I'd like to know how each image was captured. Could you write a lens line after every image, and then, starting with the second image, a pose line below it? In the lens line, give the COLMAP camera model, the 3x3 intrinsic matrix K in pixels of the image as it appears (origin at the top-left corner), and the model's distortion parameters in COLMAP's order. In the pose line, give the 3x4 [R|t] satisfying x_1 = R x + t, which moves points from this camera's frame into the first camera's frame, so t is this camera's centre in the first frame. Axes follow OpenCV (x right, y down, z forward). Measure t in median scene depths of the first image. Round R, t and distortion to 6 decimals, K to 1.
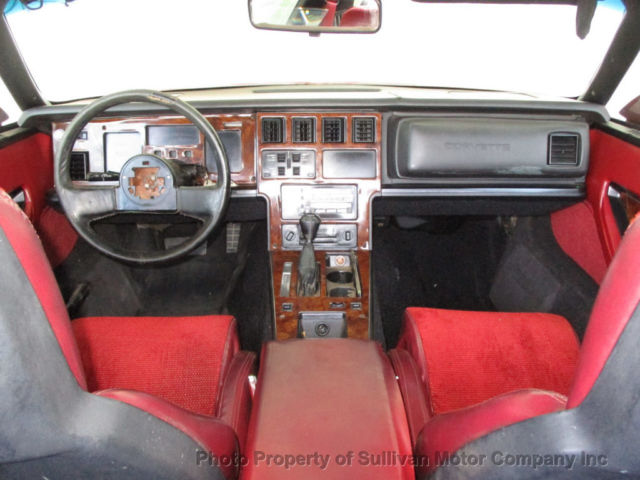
lens RADIAL K [[533.2, 0, 324.4], [0, 533.2, 236.4], [0, 0, 1]] dist [-0.028056, 0.011252]
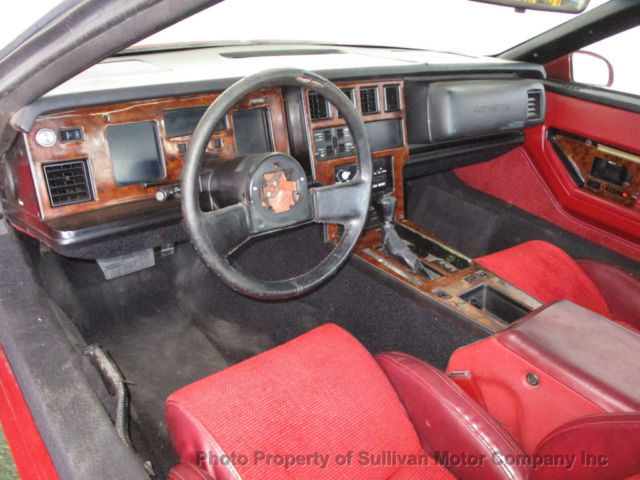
lens RADIAL K [[533.2, 0, 324.4], [0, 533.2, 236.4], [0, 0, 1]] dist [-0.028056, 0.011252]
pose [[0.787779, -0.219643, 0.575467, -0.631679], [0.154898, 0.974881, 0.160044, -0.127593], [-0.596164, -0.036941, 0.802012, 0.288912]]
